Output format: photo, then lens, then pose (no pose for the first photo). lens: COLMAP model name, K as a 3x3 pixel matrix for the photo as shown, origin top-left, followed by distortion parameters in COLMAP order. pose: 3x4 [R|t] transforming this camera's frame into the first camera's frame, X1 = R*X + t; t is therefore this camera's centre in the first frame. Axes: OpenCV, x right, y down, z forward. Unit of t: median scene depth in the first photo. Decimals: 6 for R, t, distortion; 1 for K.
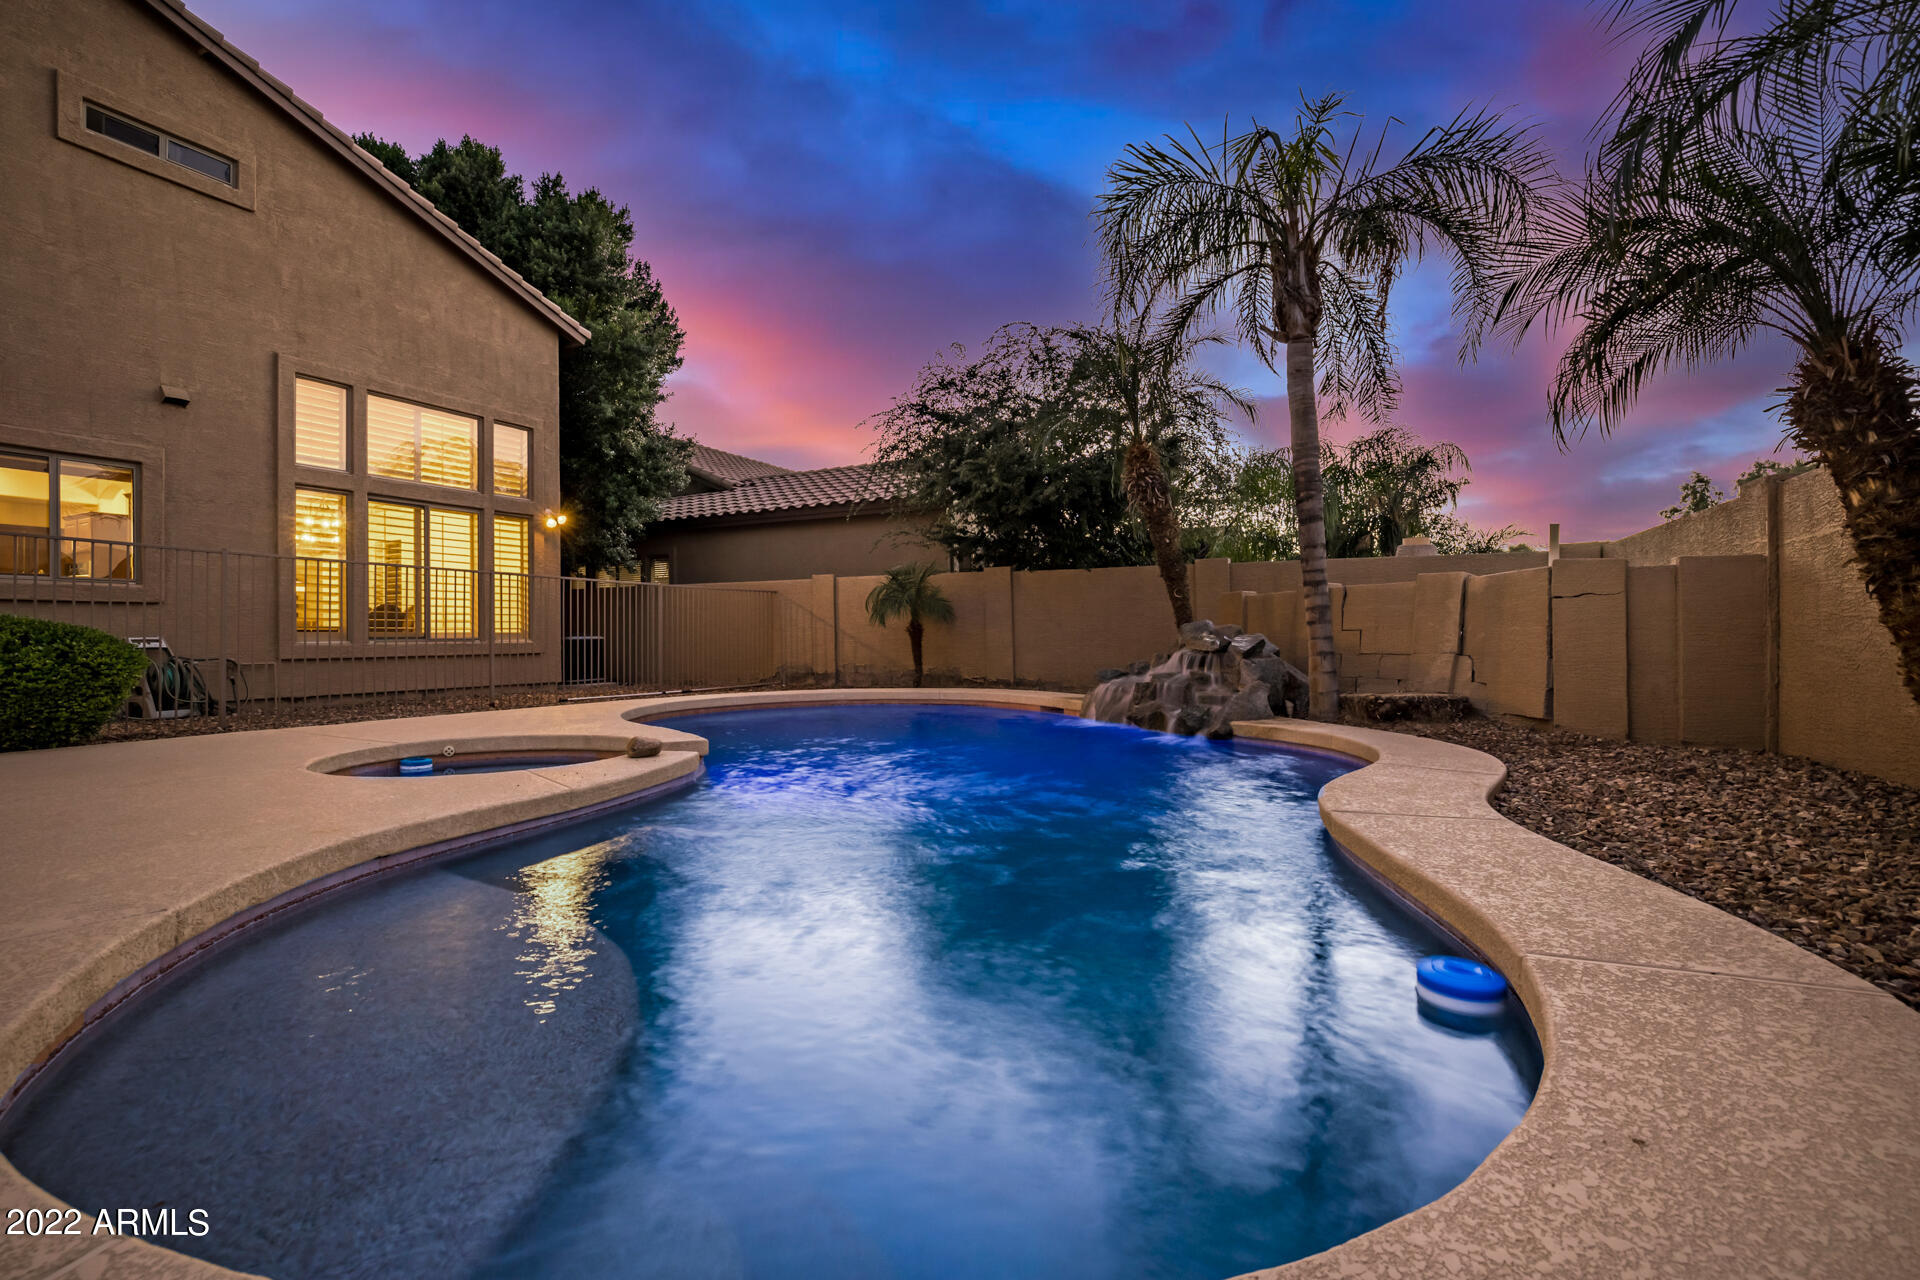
lens RADIAL K [[823.8, 0, 955.2], [0, 823.8, 637.7], [0, 0, 1]] dist [-0.046348, 0.013686]
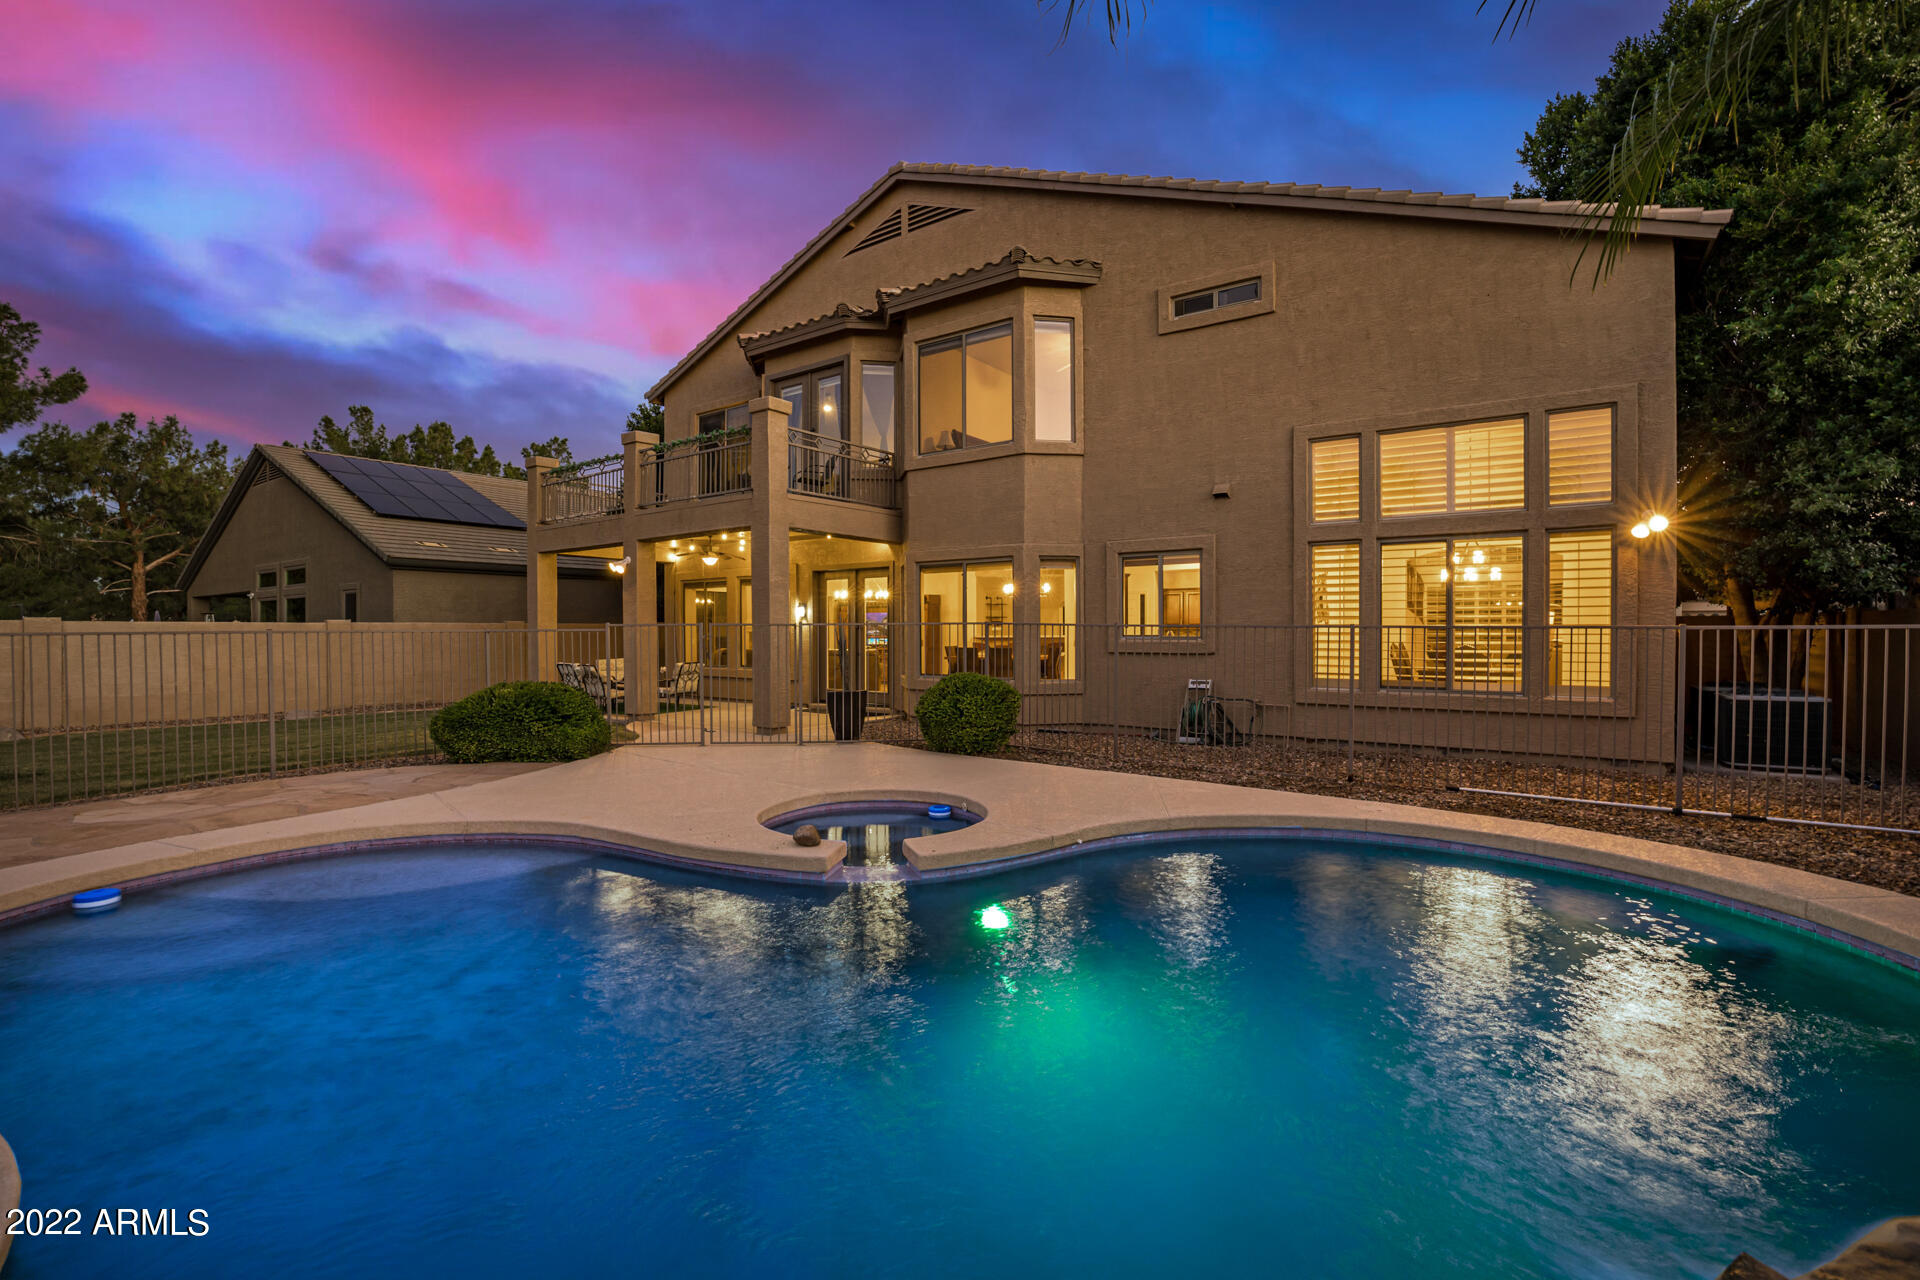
lens RADIAL K [[823.8, 0, 955.2], [0, 823.8, 637.7], [0, 0, 1]] dist [-0.046348, 0.013686]
pose [[-0.153557, 0.026105, -0.987795, 0.302399], [0.005967, 0.999657, 0.025491, -0.081997], [0.988122, -0.001980, -0.153660, 0.608818]]
